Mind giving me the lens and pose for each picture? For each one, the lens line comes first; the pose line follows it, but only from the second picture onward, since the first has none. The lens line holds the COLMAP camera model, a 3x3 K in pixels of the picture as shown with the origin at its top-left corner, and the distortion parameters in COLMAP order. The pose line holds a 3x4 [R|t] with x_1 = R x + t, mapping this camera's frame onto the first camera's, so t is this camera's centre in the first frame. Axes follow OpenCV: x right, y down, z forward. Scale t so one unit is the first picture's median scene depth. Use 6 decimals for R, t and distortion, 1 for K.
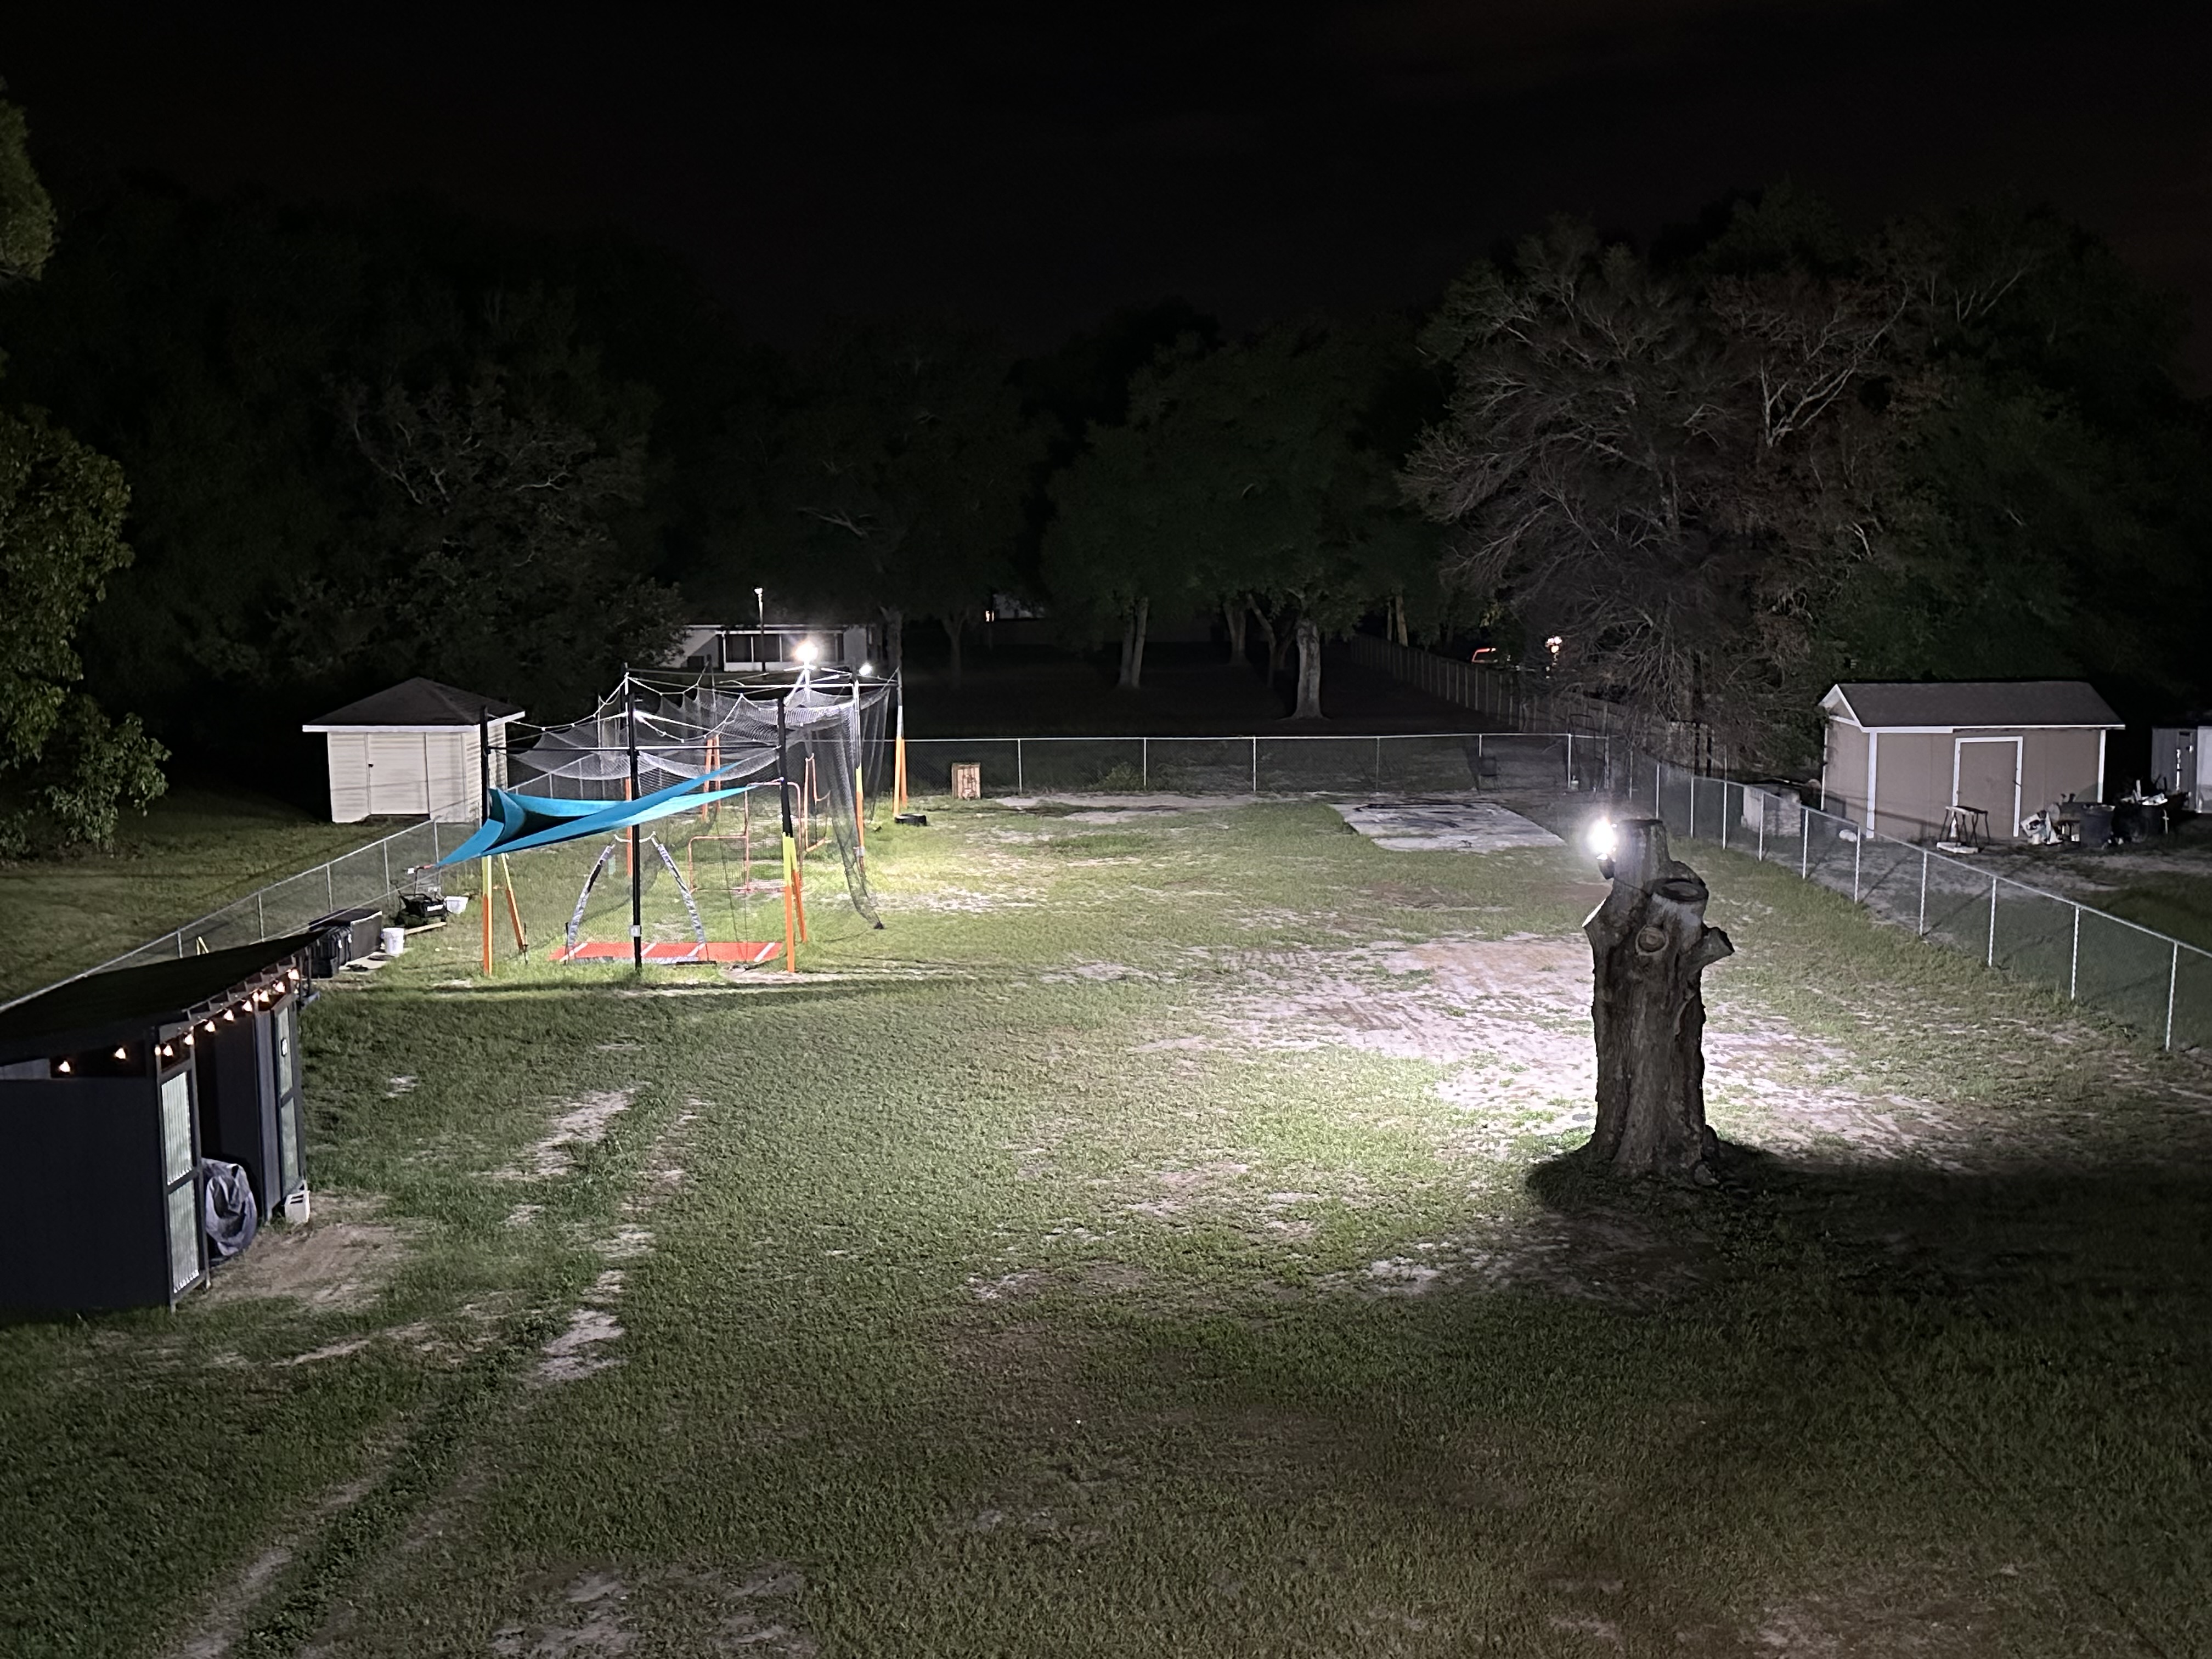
lens RADIAL K [[2318.4, 0, 1107.8], [0, 2318.4, 826.7], [0, 0, 1]] dist [0.010944, 0.000000]
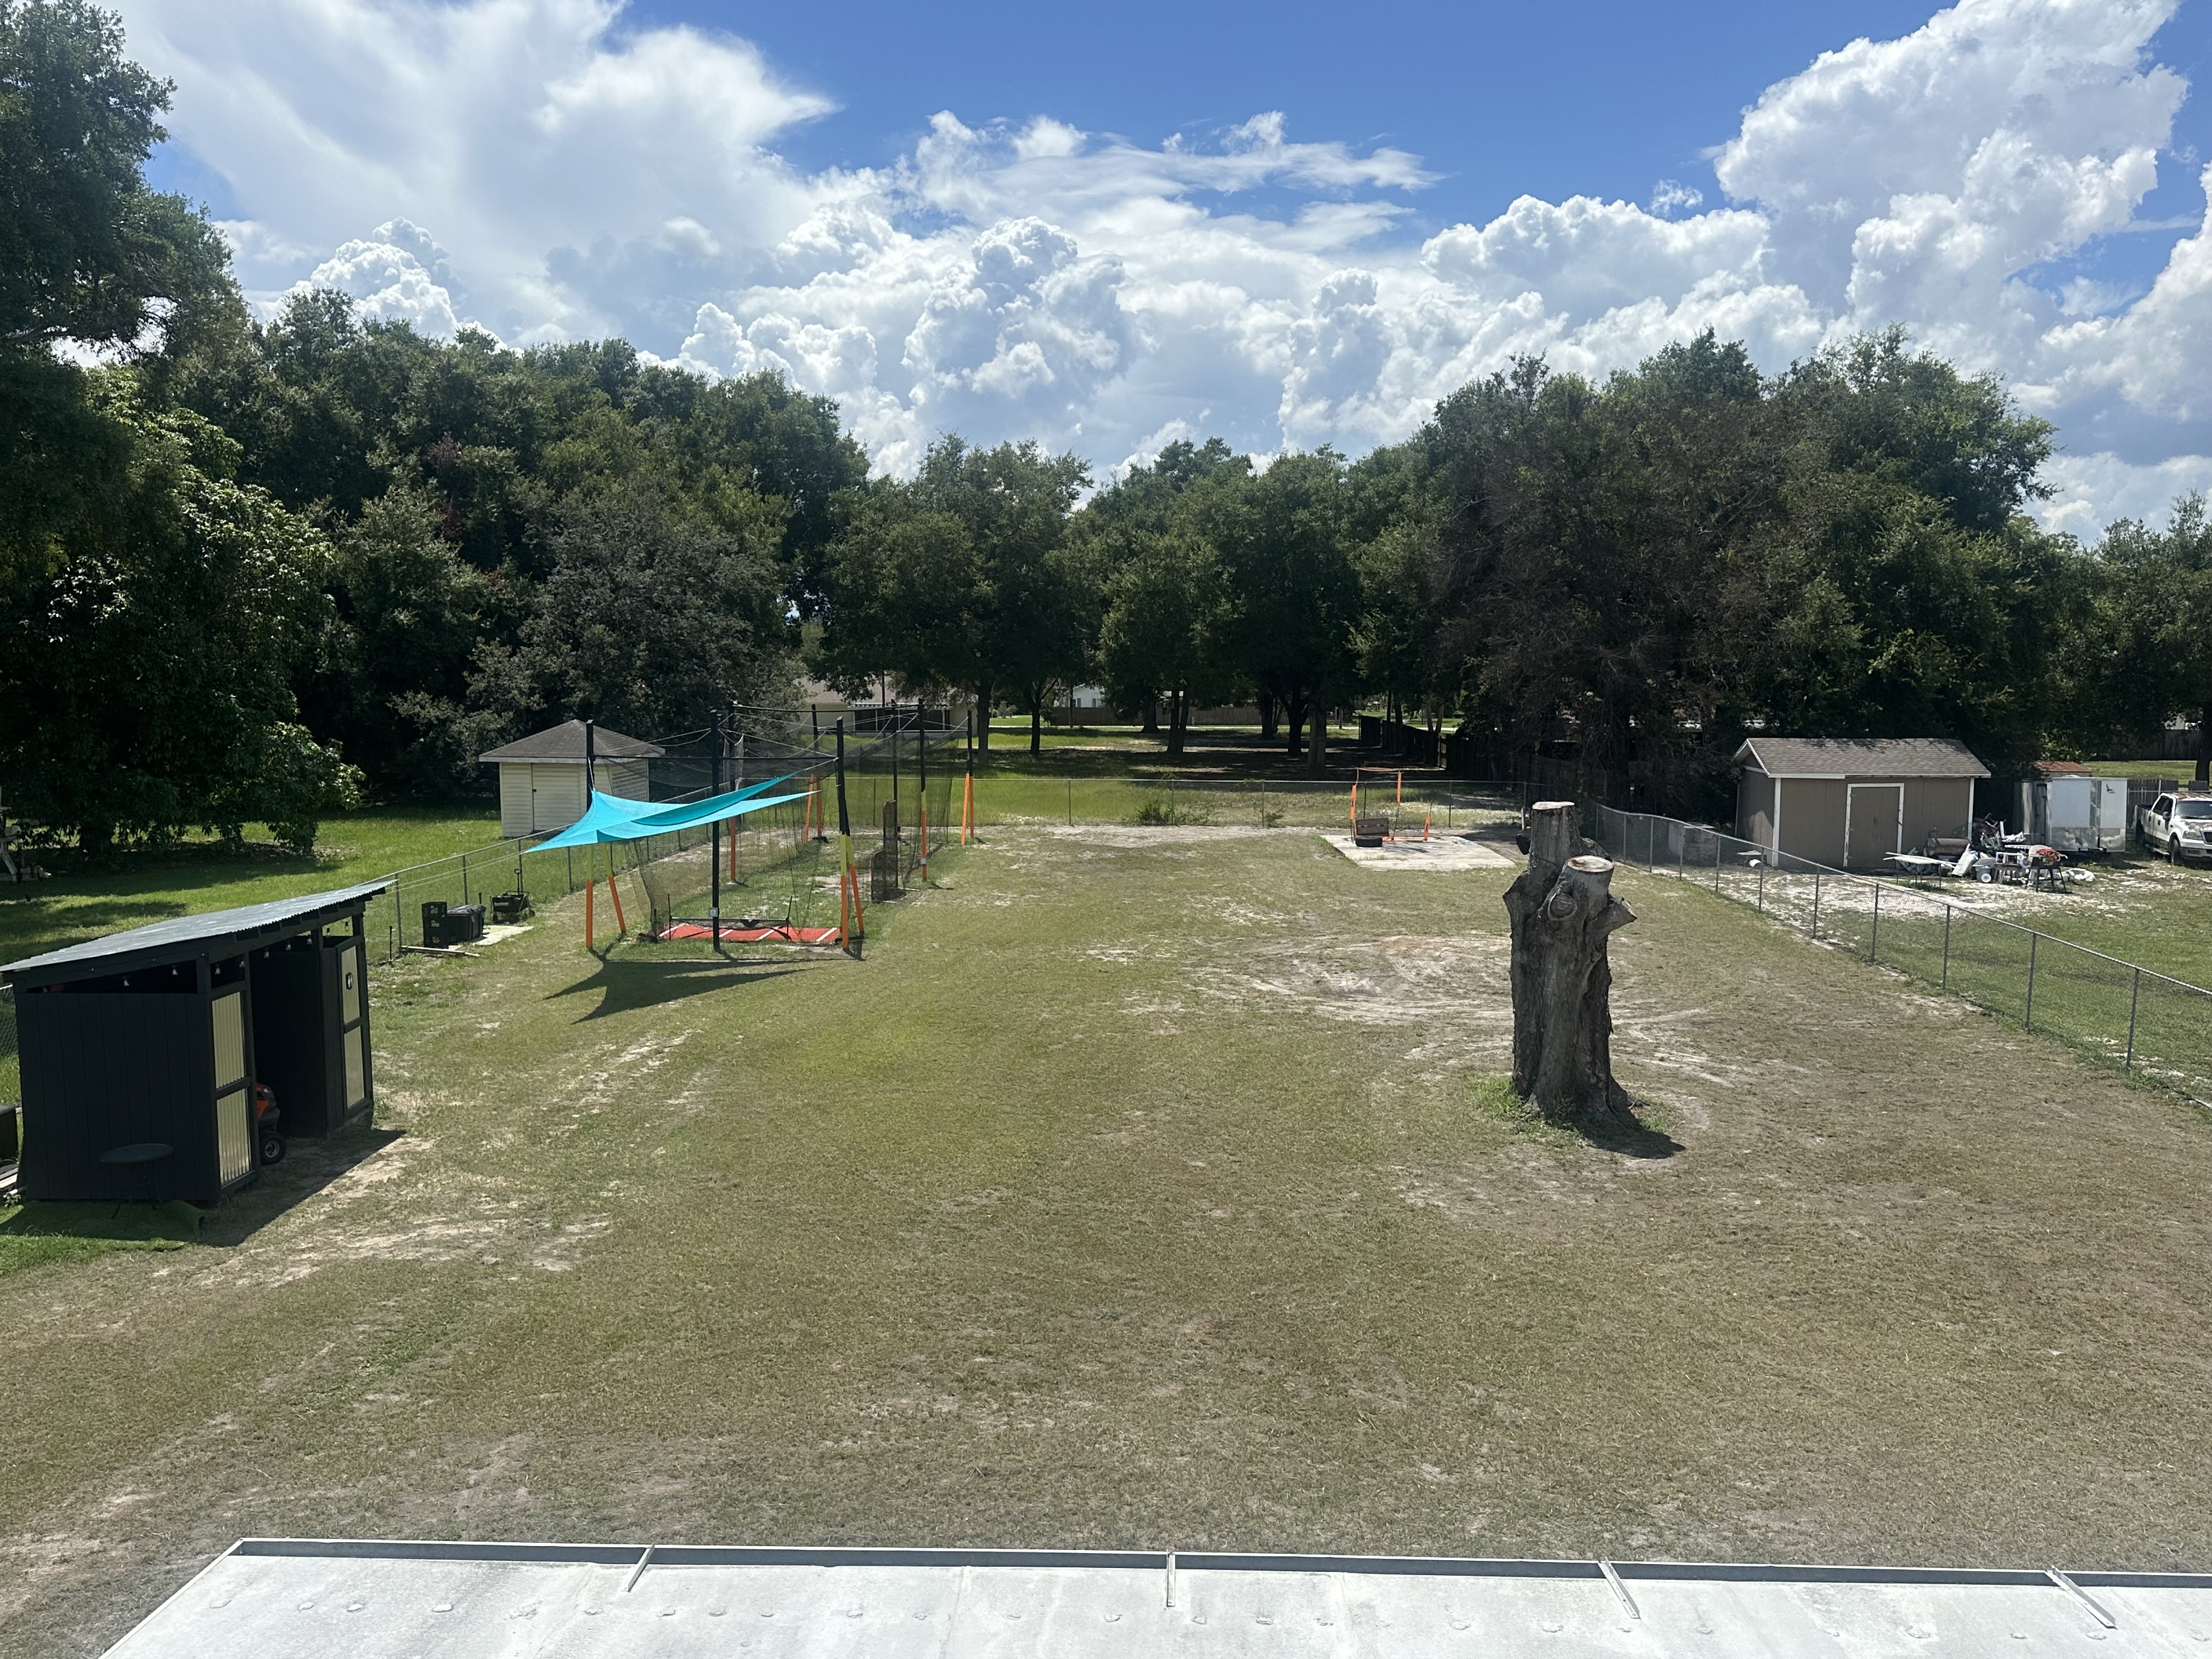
lens RADIAL K [[1806.0, 0, 1103.3], [0, 1806.0, 833.3], [0, 0, 1]] dist [-0.005324, -0.003516]
pose [[0.998951, 0.010584, -0.044559, 0.051230], [-0.011896, 0.999500, -0.029286, 0.040956], [0.044227, 0.029785, 0.998577, 0.117690]]
